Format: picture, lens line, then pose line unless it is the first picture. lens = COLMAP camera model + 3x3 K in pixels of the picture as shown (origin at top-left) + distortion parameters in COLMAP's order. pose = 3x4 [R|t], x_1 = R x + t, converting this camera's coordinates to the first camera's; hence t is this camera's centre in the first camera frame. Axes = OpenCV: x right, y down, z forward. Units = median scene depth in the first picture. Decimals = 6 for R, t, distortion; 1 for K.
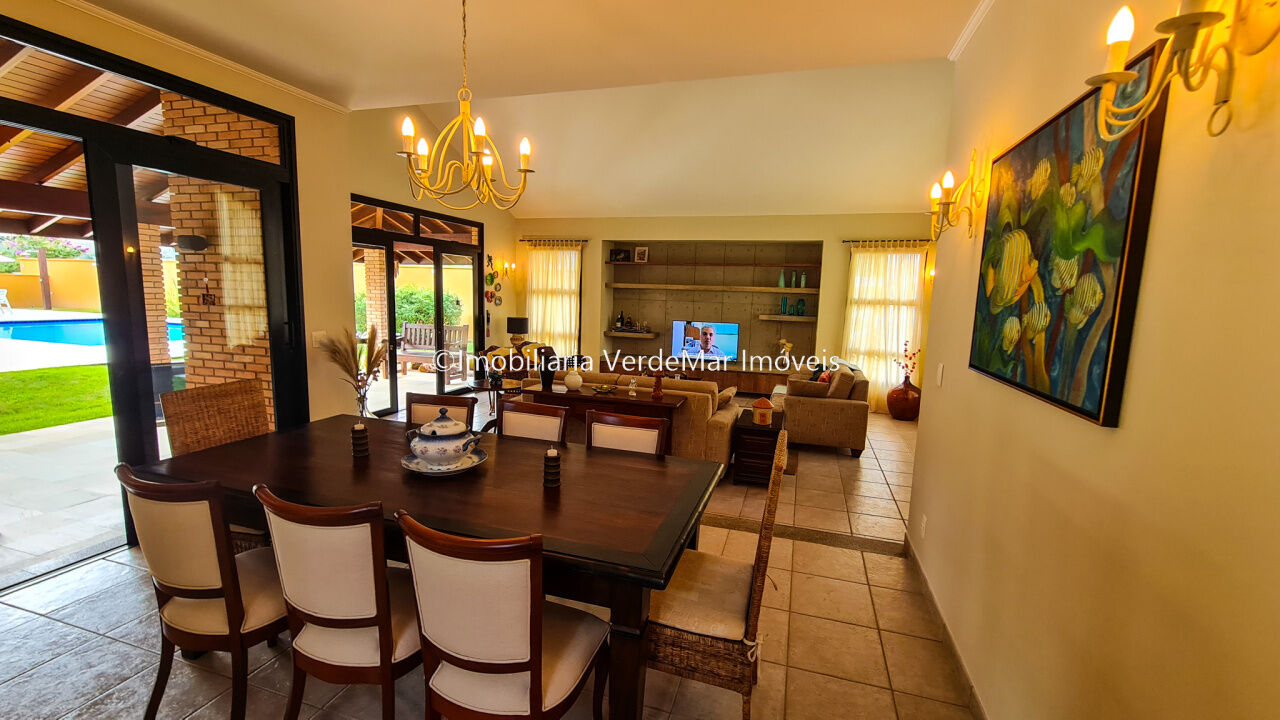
lens RADIAL K [[524.8, 0, 640.8], [0, 524.8, 359.7], [0, 0, 1]] dist [0.000202, -0.000262]
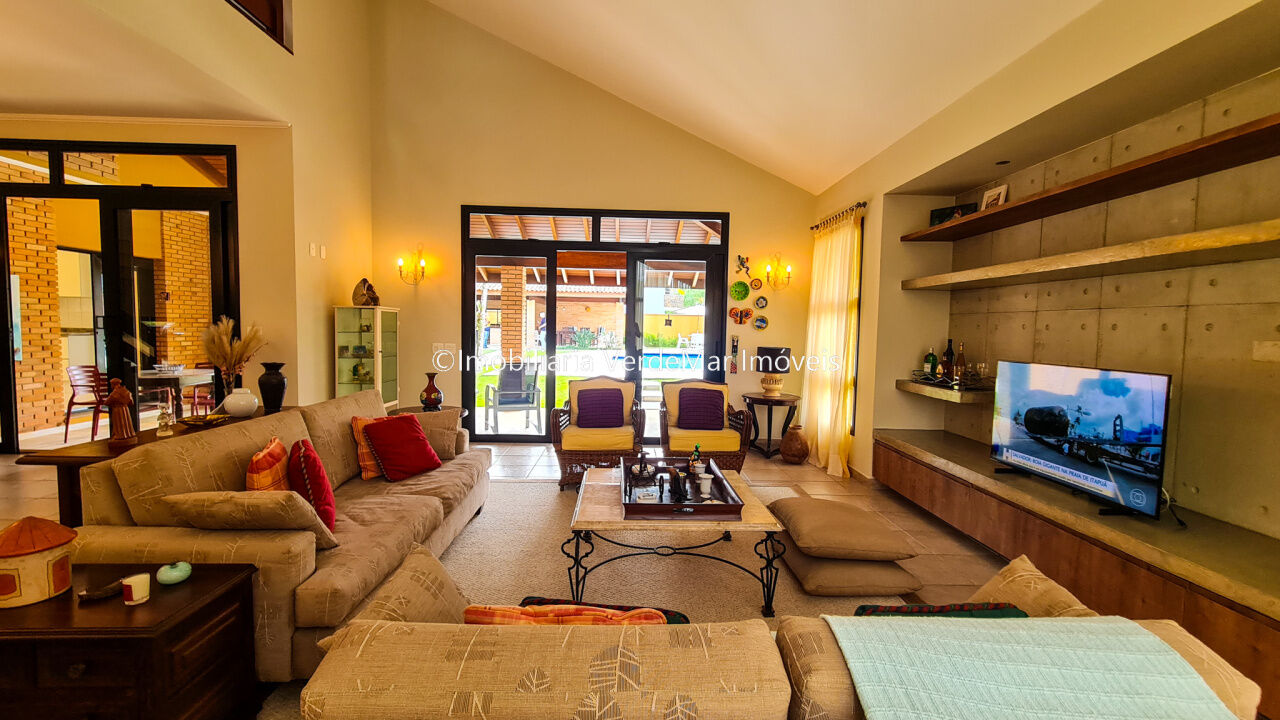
lens RADIAL K [[548.9, 0, 645.1], [0, 548.9, 361.8], [0, 0, 1]] dist [0.000189, 0.000112]
pose [[0.331760, 0.036144, -0.942671, 0.355623], [-0.129179, 0.991593, -0.007443, -0.038981], [0.934477, 0.124242, 0.333640, 0.651255]]
